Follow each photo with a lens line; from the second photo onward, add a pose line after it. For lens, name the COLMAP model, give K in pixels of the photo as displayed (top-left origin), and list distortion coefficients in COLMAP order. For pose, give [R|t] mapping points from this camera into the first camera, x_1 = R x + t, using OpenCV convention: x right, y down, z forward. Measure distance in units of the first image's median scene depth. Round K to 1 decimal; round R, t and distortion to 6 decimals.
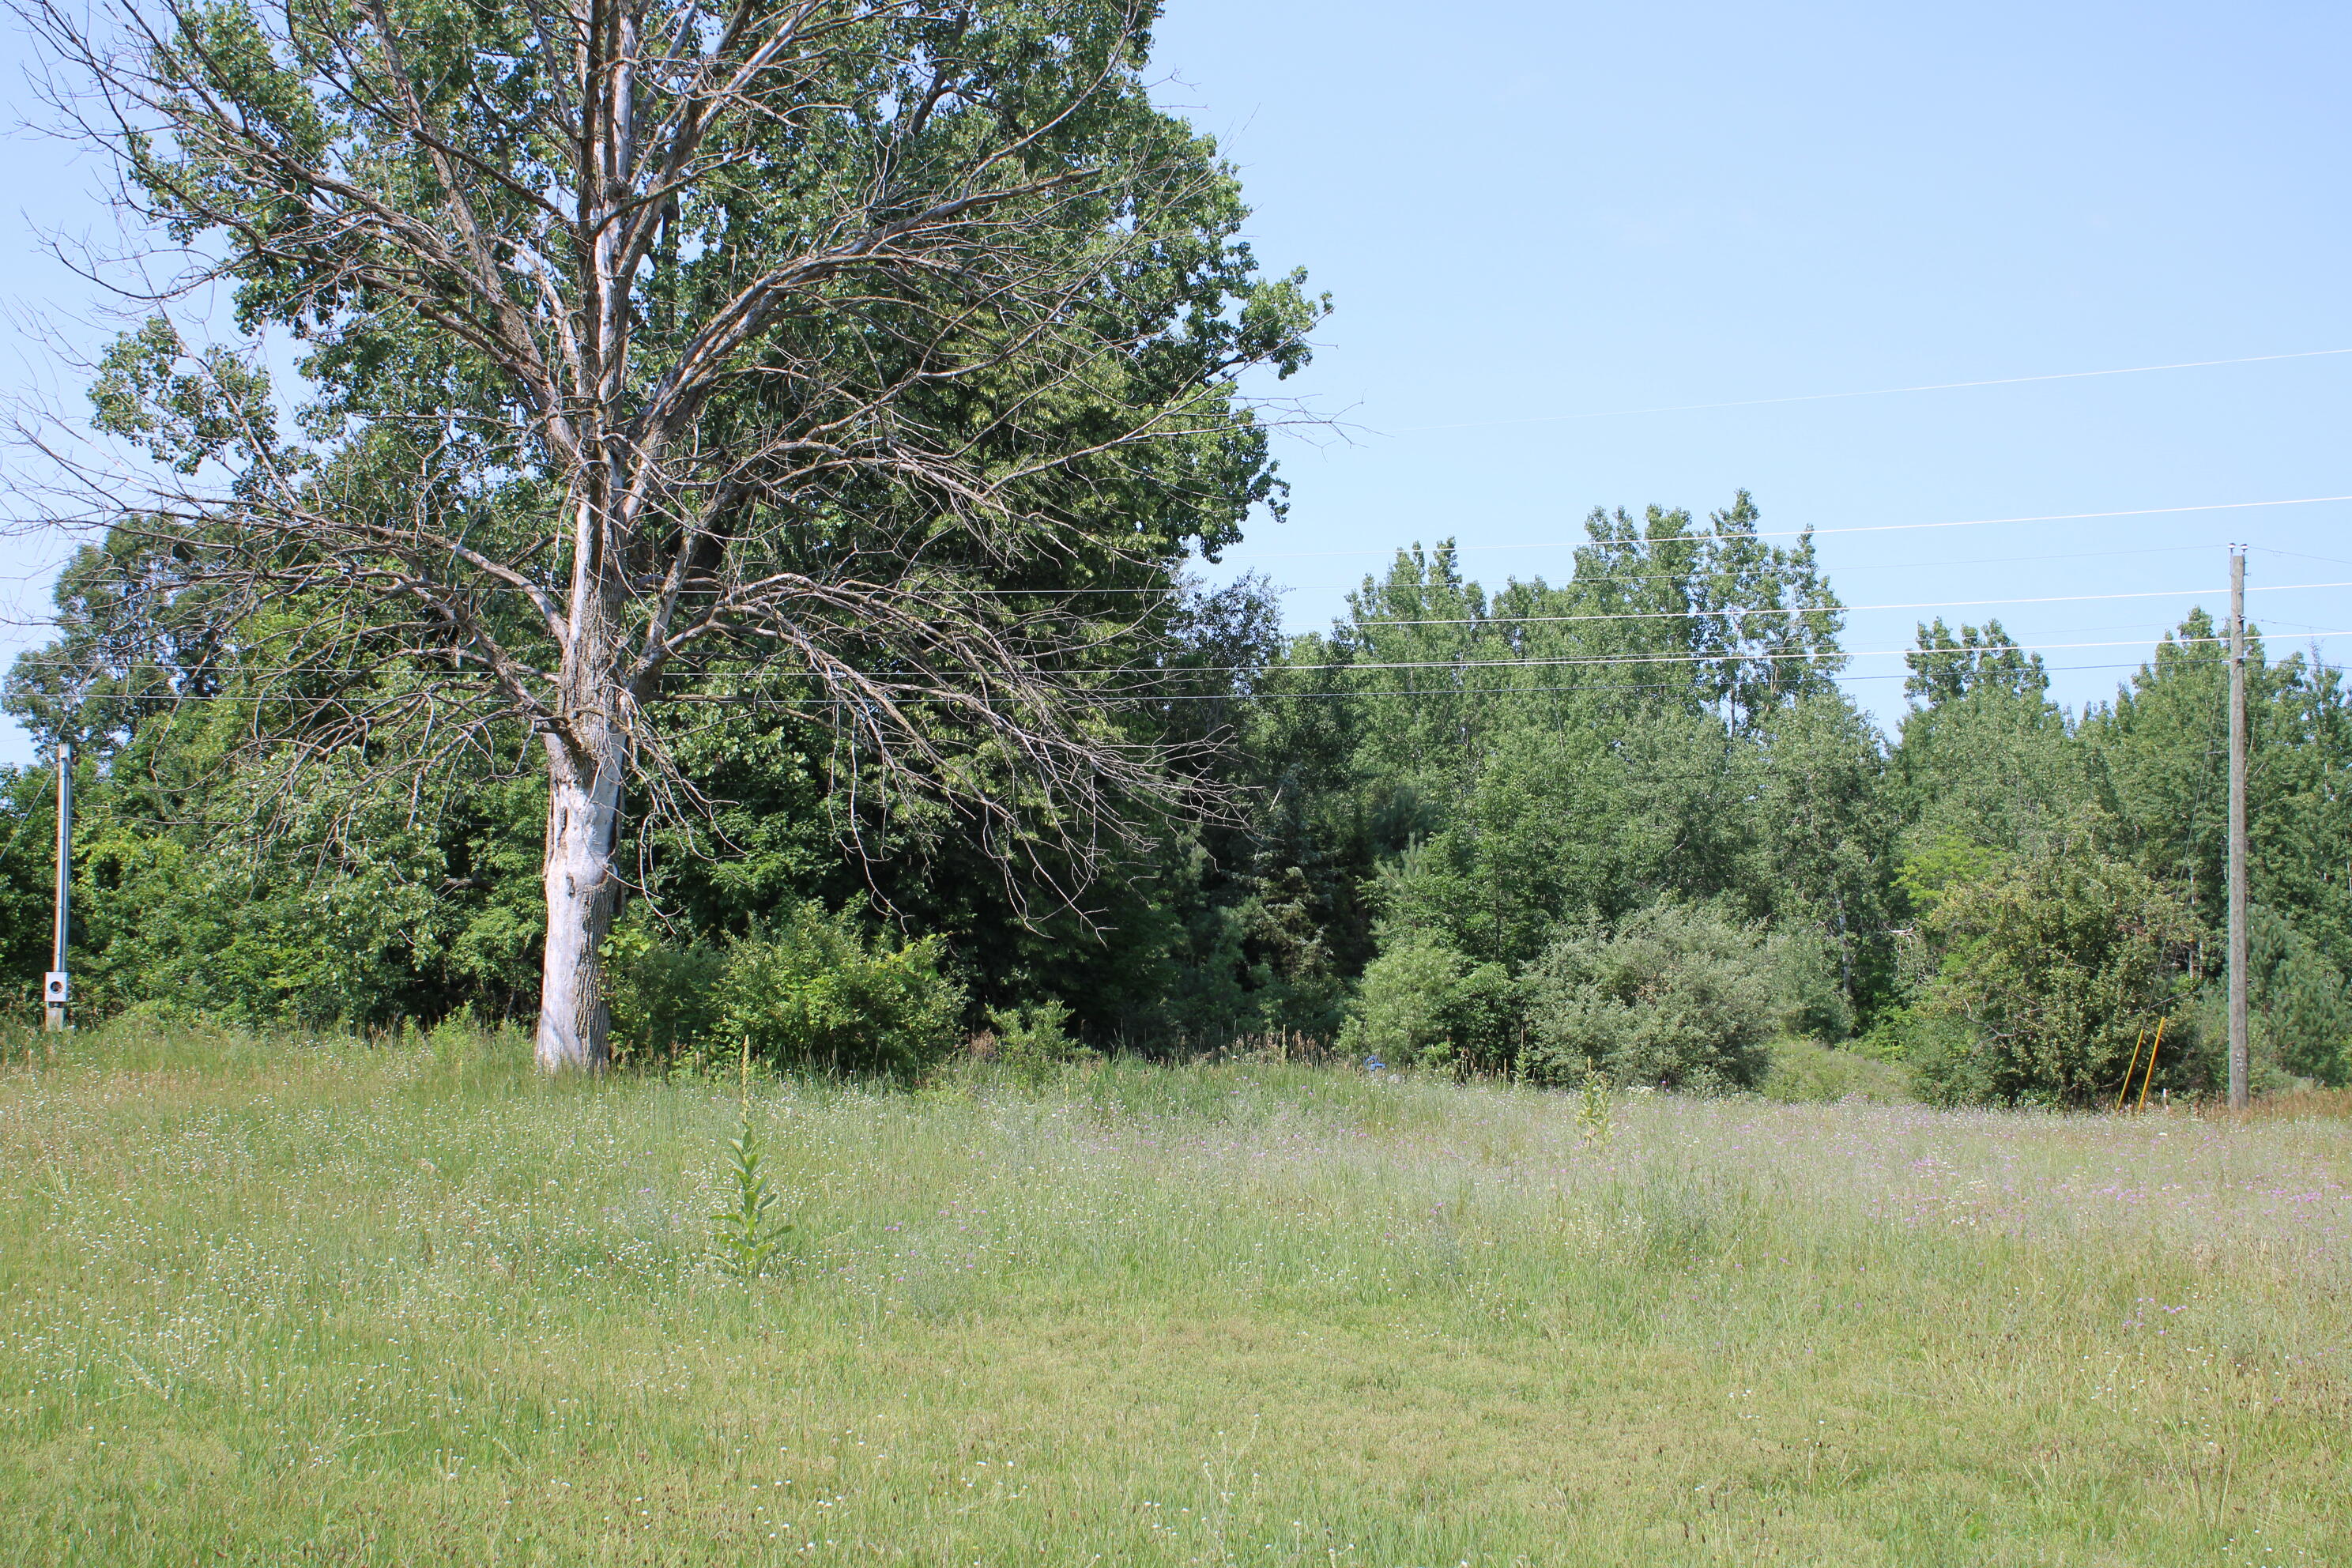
lens RADIAL K [[3145.9, 0, 1188.5], [0, 3145.9, 790.1], [0, 0, 1]] dist [-0.080482, 0.000000]
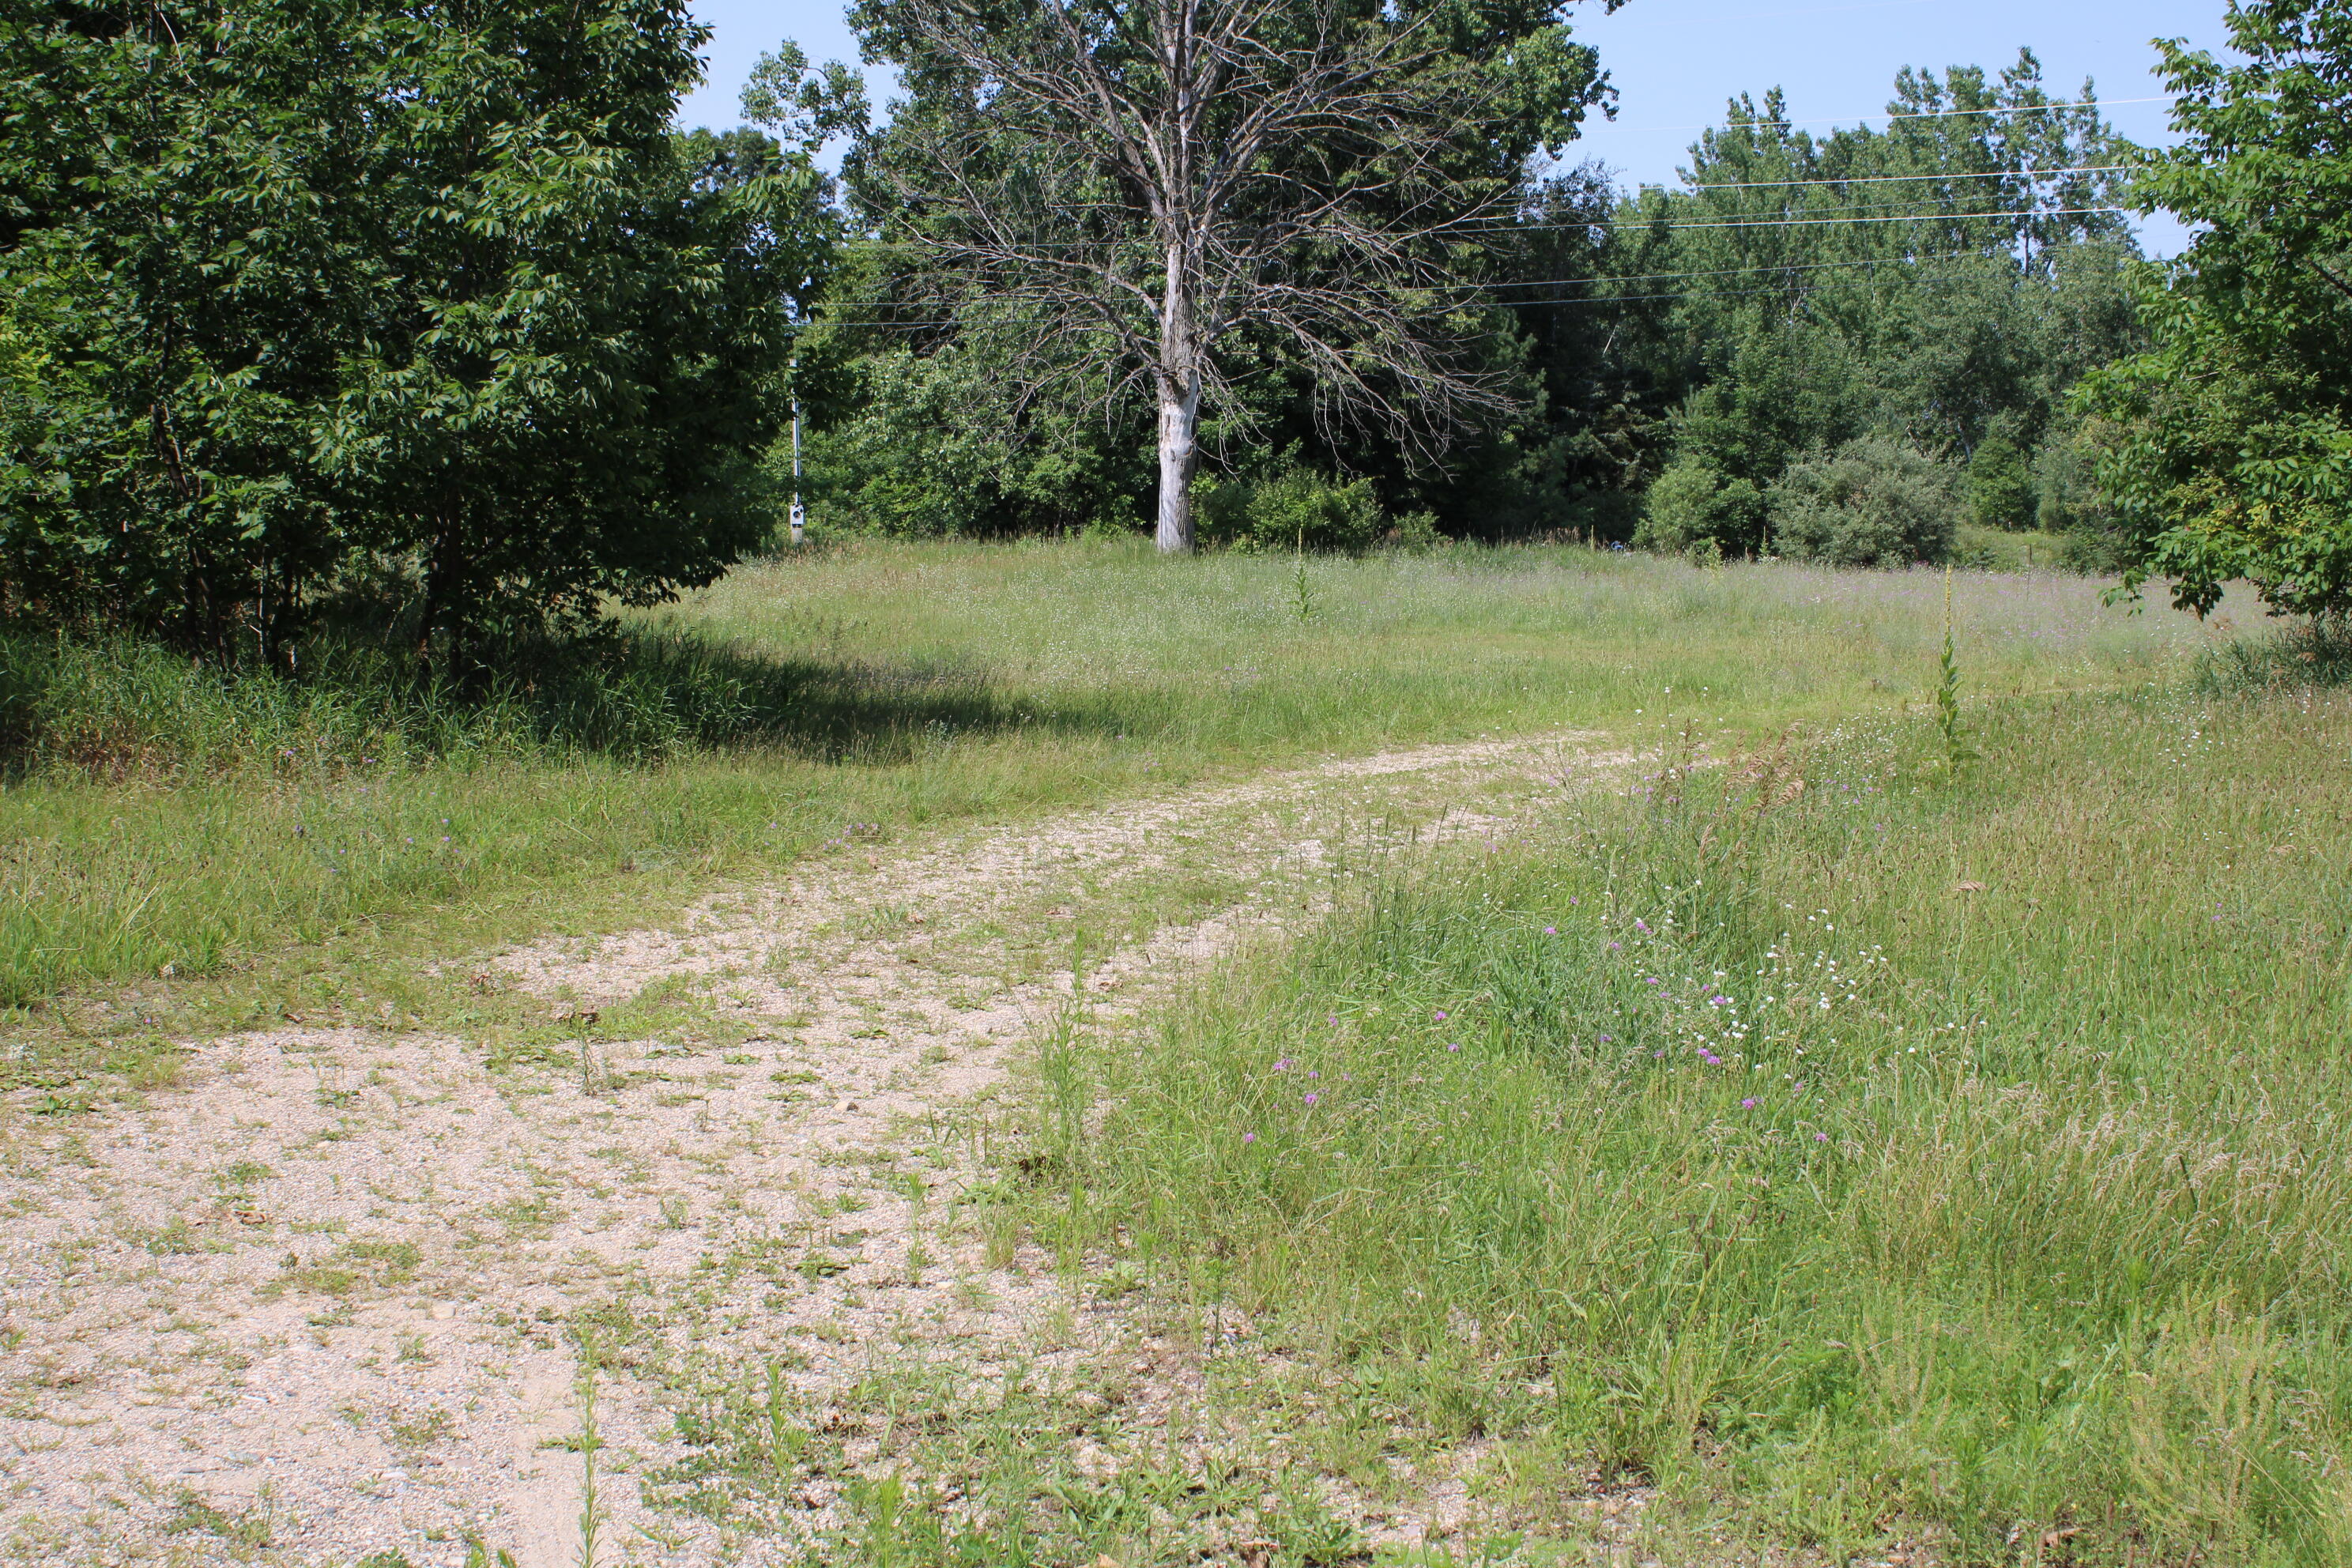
lens RADIAL K [[3145.9, 0, 1180.2], [0, 3145.9, 780.8], [0, 0, 1]] dist [-0.080482, 0.000000]
pose [[0.992225, -0.005991, -0.124316, 0.019896], [0.024851, 0.988263, 0.150727, -0.029004], [0.121954, -0.152645, 0.980728, -0.419941]]
